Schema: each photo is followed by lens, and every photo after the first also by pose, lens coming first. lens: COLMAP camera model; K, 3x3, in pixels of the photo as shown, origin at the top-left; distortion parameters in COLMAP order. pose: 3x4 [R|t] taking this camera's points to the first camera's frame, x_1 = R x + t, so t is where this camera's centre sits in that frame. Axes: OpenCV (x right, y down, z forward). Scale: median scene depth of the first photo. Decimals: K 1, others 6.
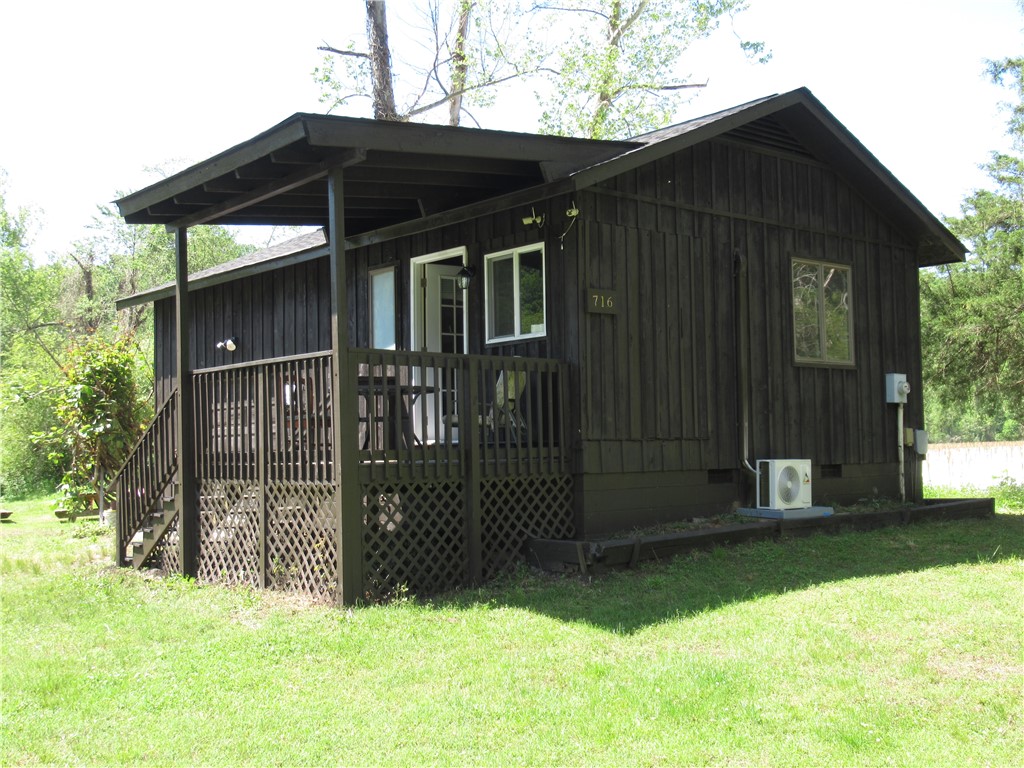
lens RADIAL K [[1184.3, 0, 511.7], [0, 1184.3, 383.8], [0, 0, 1]] dist [0.003493, 0.000000]
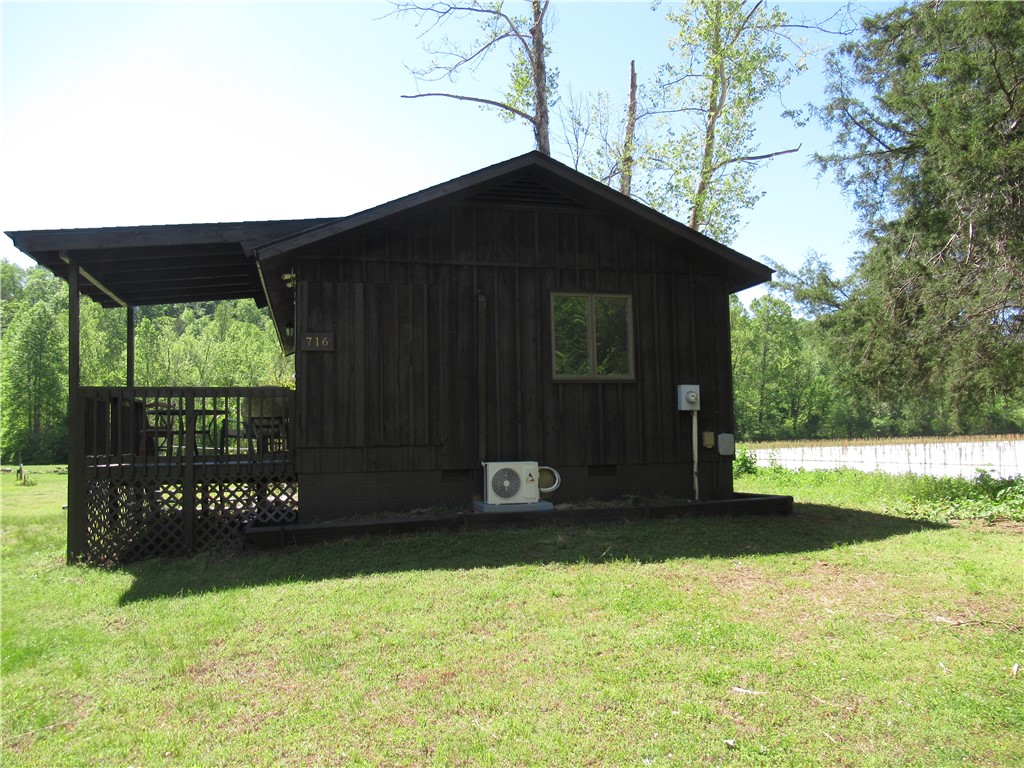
lens RADIAL K [[786.9, 0, 512.3], [0, 786.9, 386.4], [0, 0, 1]] dist [-0.011071, -0.006139]
pose [[0.899434, -0.029591, -0.436053, 0.576489], [0.028220, 0.999555, -0.009622, -0.005124], [0.436144, -0.003651, 0.899869, 0.278015]]
